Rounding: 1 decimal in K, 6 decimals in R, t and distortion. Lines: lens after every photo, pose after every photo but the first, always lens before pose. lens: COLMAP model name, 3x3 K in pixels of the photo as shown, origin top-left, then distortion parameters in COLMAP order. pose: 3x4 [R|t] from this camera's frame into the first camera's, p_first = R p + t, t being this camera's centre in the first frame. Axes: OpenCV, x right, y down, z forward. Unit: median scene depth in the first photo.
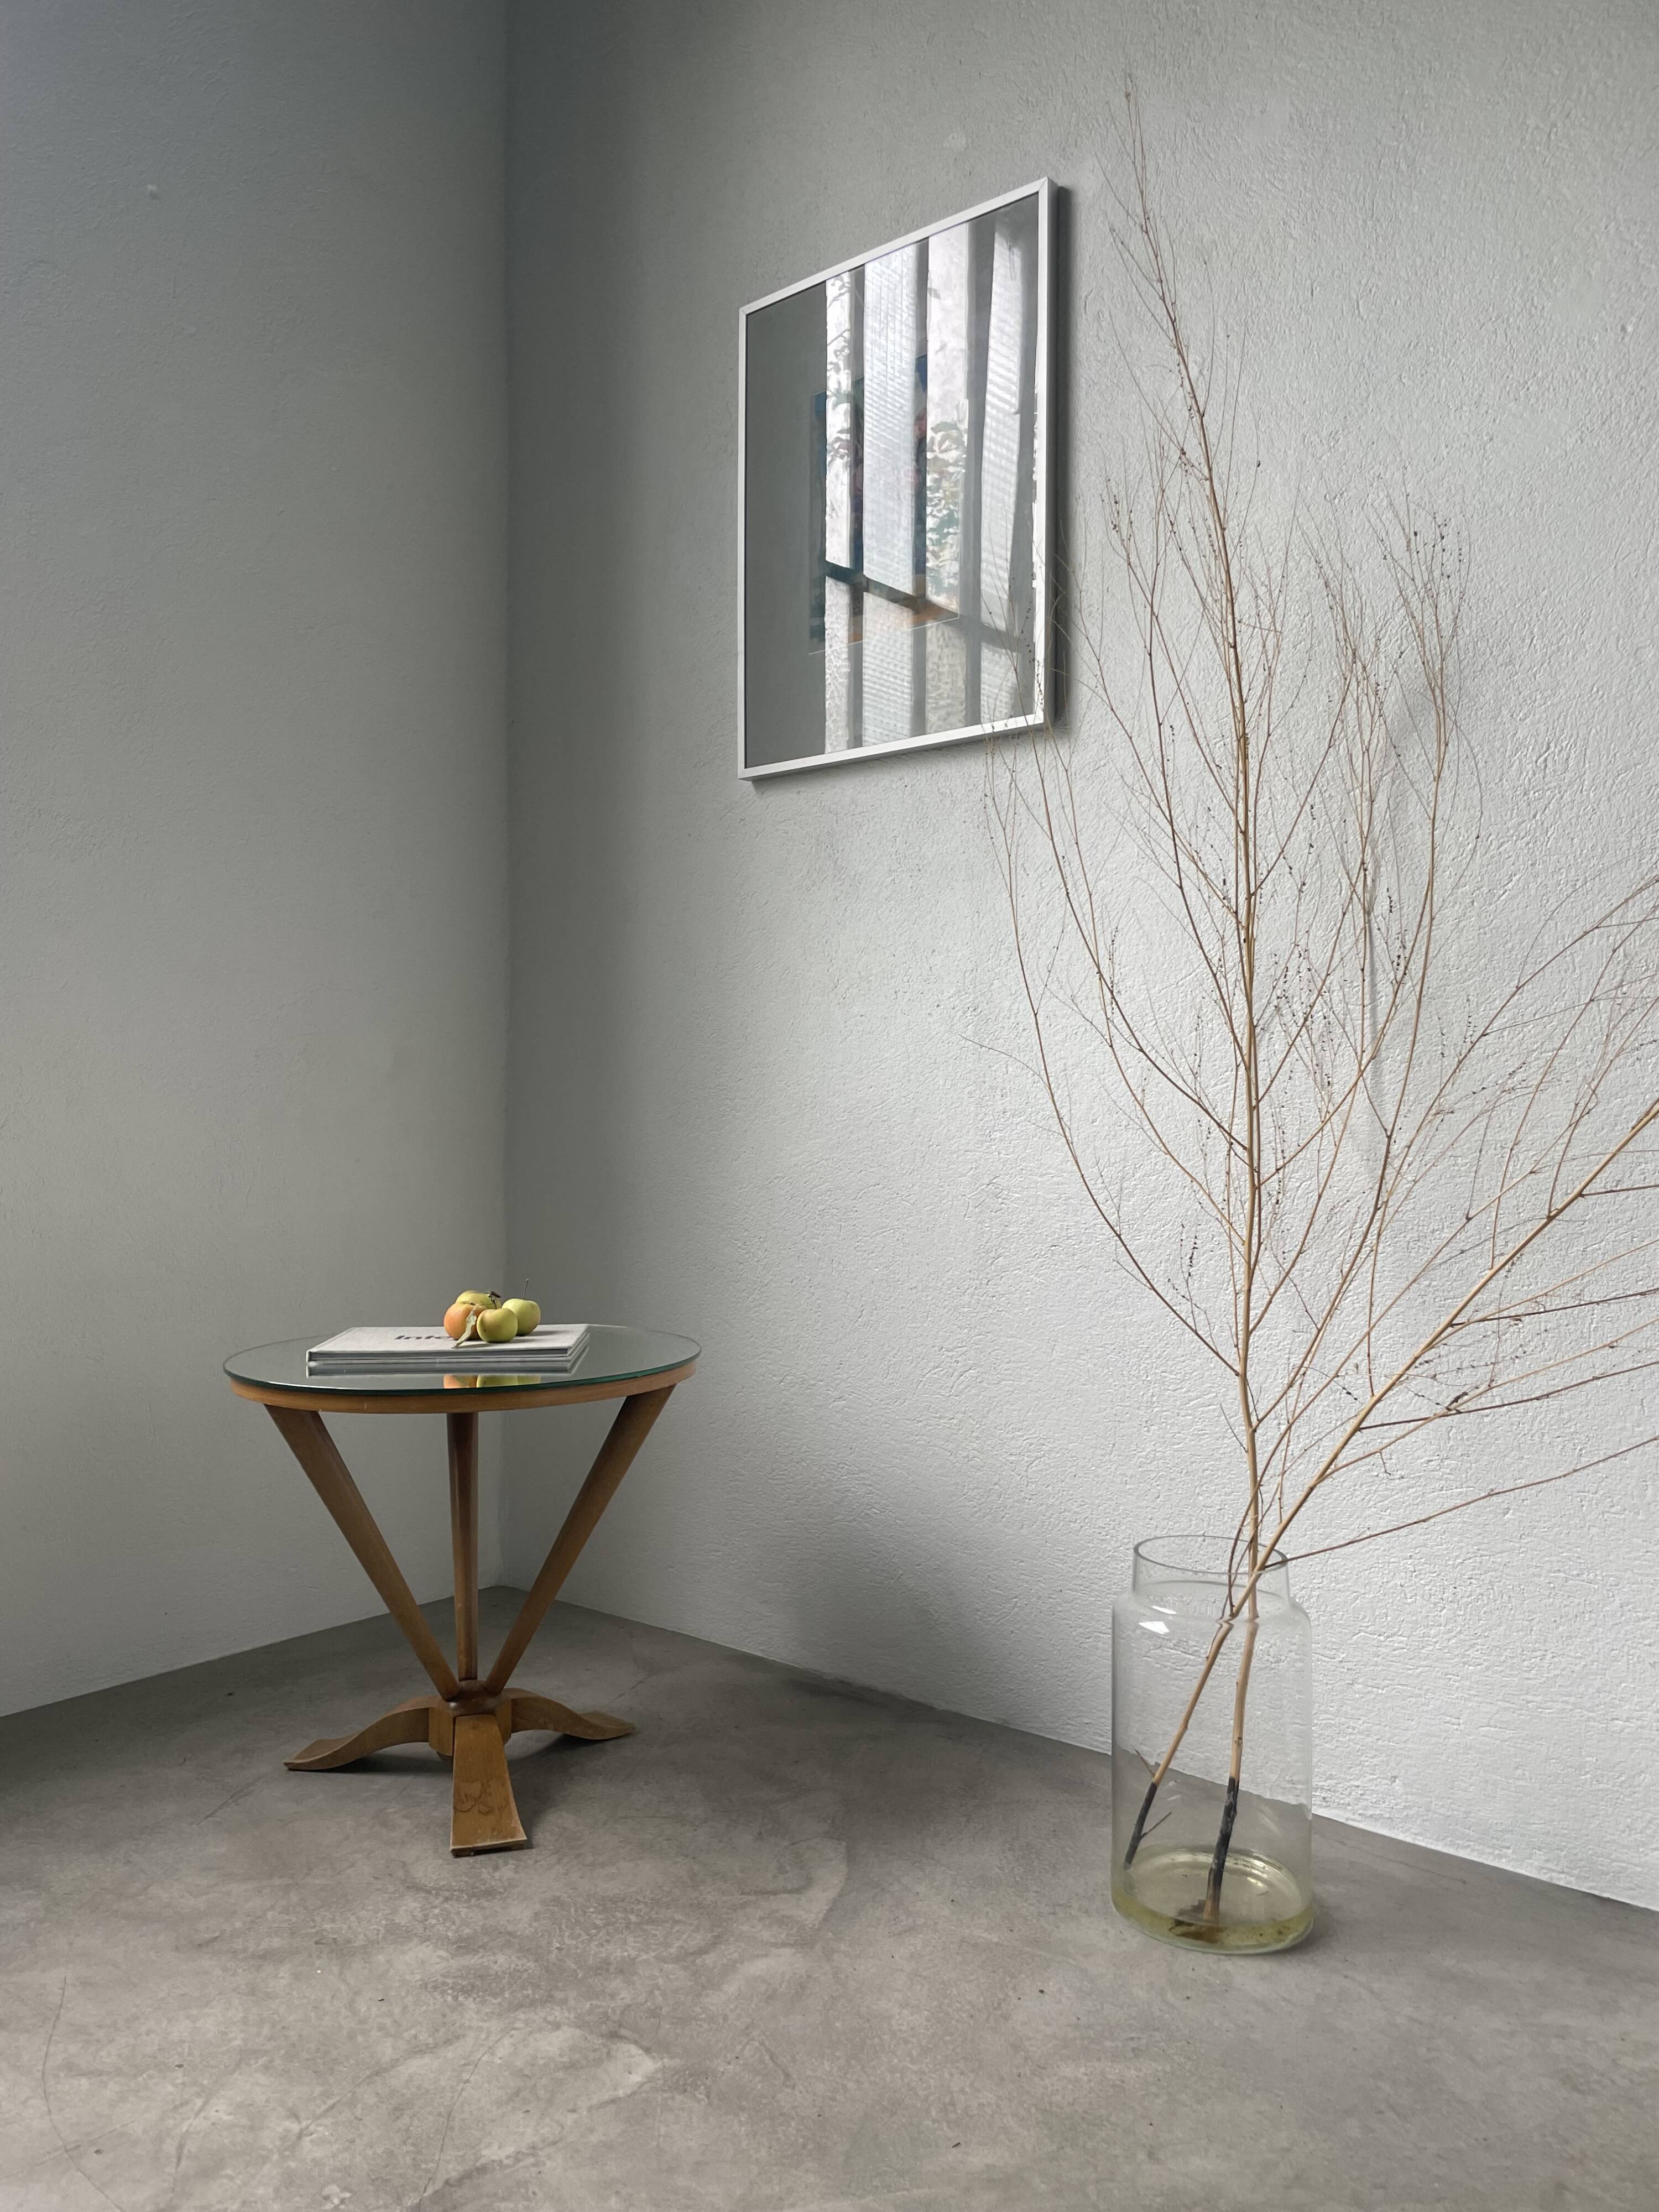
lens RADIAL K [[1694.5, 0, 801.4], [0, 1694.5, 1109.0], [0, 0, 1]] dist [0.082187, -0.117556]
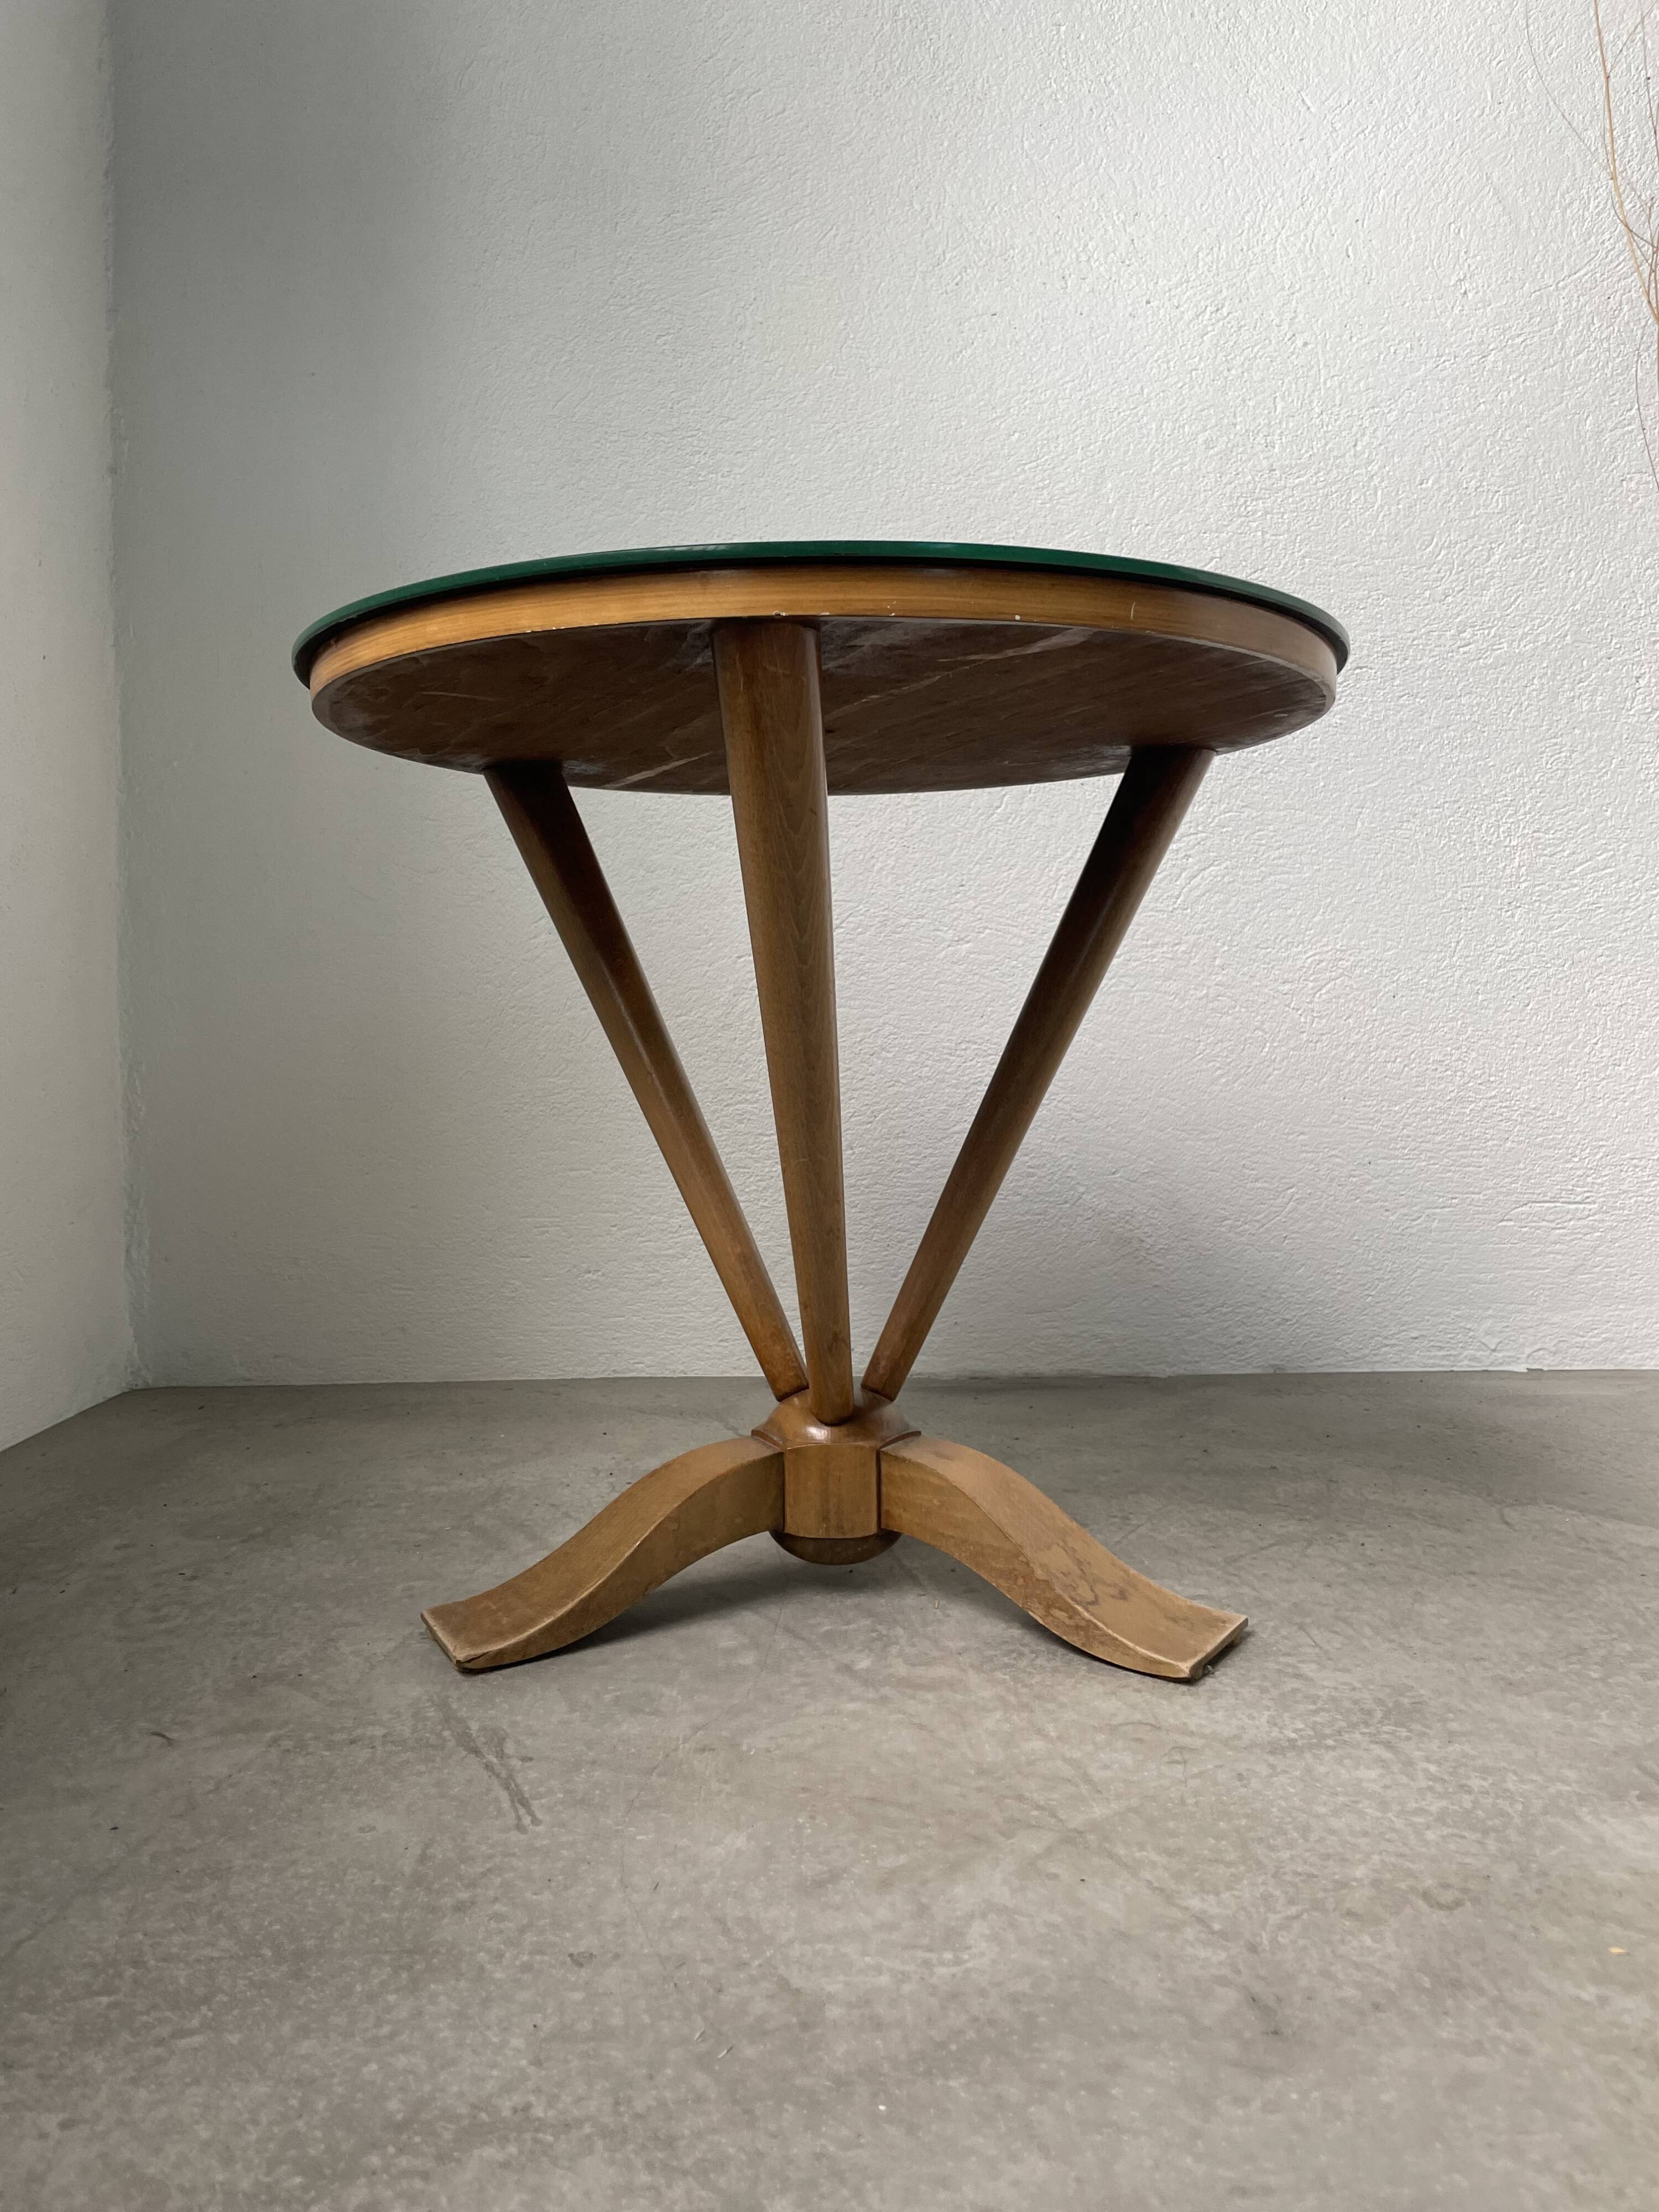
lens RADIAL K [[1696.5, 0, 840.4], [0, 1696.5, 1085.5], [0, 0, 1]] dist [0.081544, -0.115753]
pose [[0.756435, -0.032574, 0.653257, -0.551247], [0.007566, 0.999128, 0.041060, 0.258682], [-0.654025, -0.026116, 0.756022, 0.719401]]
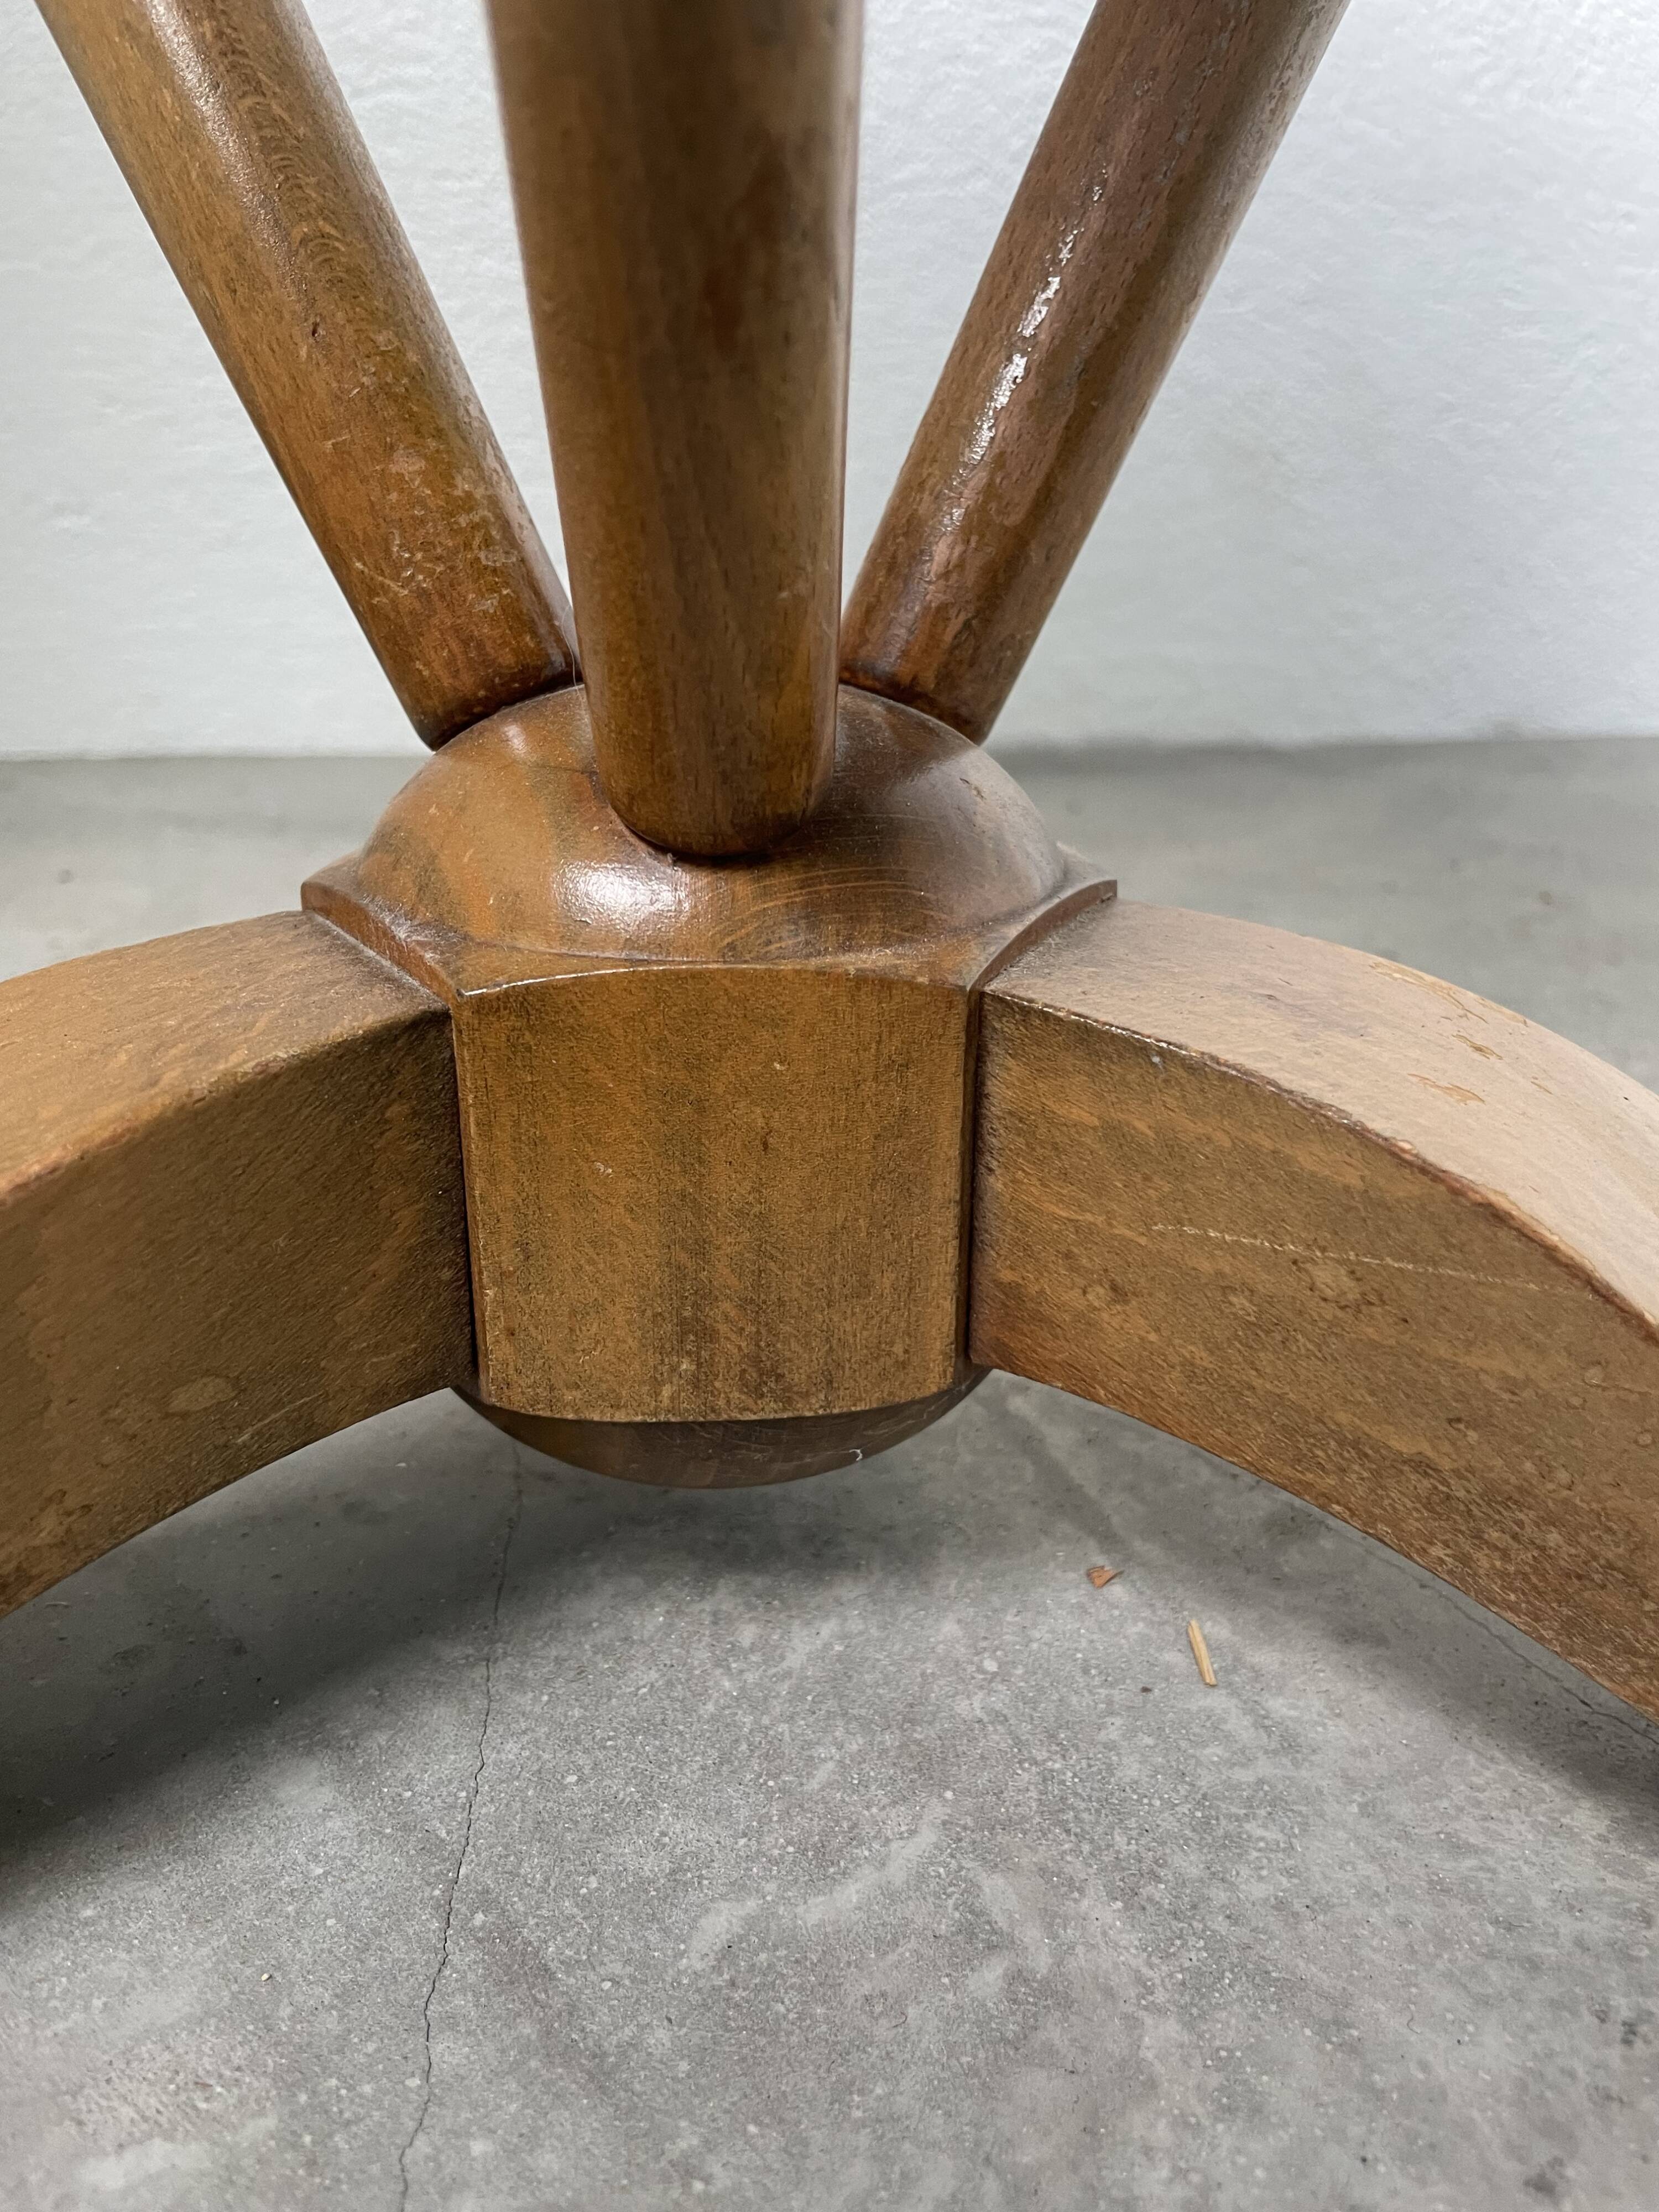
lens RADIAL K [[1734.4, 0, 848.8], [0, 1734.4, 1113.7], [0, 0, 1]] dist [0.050499, -0.093579]
pose [[0.665662, -0.276718, 0.693052, -0.290600], [-0.011204, 0.924898, 0.380049, 0.357089], [-0.746169, -0.260749, 0.612570, 1.033562]]
